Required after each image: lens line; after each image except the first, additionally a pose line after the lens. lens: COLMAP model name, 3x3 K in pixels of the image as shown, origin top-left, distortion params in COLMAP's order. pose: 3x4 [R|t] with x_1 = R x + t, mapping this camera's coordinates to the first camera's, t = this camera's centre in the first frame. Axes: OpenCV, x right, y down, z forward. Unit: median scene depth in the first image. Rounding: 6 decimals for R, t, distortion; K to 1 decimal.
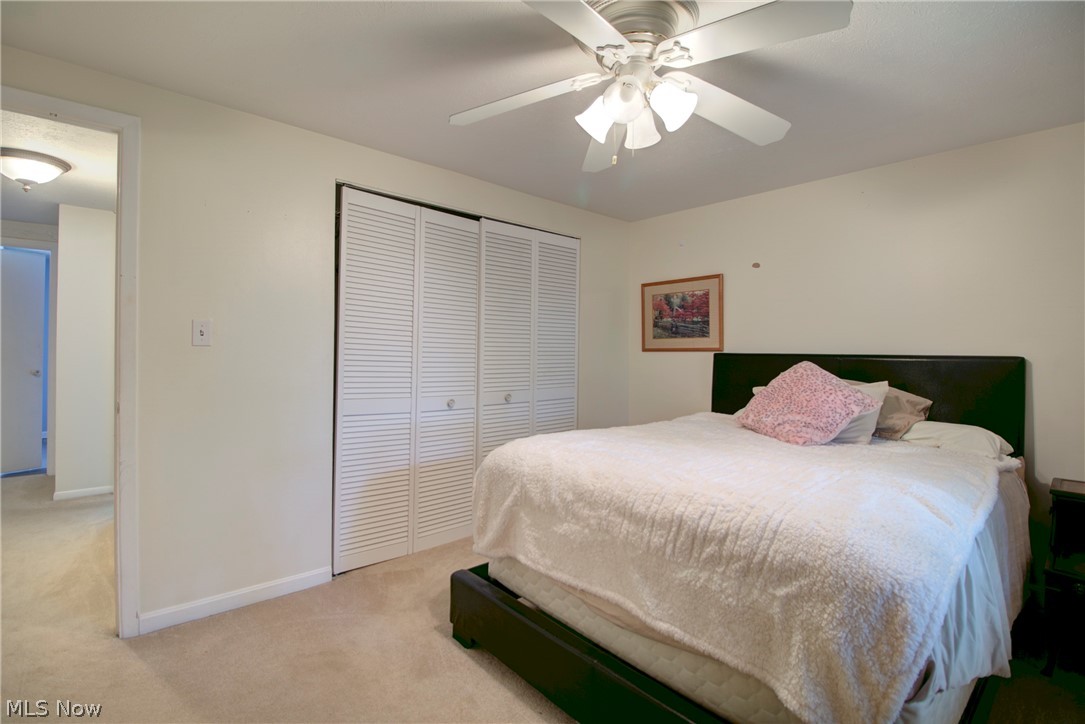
lens RADIAL K [[510.3, 0, 540.1], [0, 510.3, 350.5], [0, 0, 1]] dist [-0.002402, -0.012010]
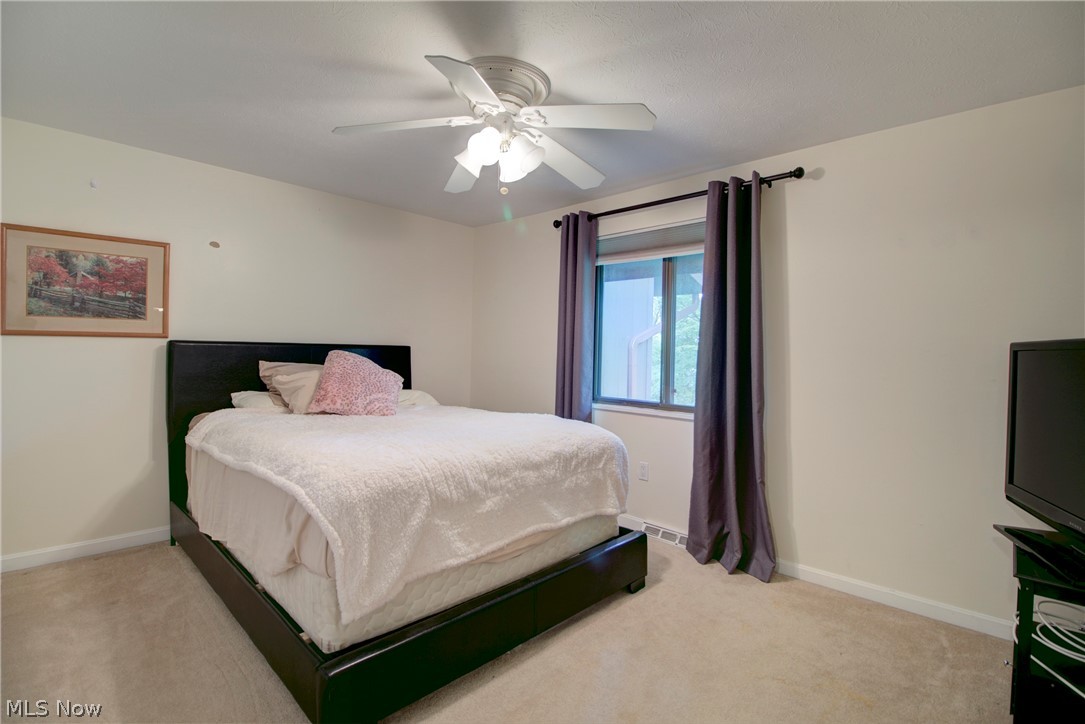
lens RADIAL K [[510.3, 0, 540.1], [0, 510.3, 350.5], [0, 0, 1]] dist [-0.002402, -0.012010]
pose [[-0.090282, -0.014241, 0.995814, -0.496721], [-0.024251, 0.999633, 0.012097, -0.002596], [-0.995621, -0.023057, -0.090594, 0.462988]]
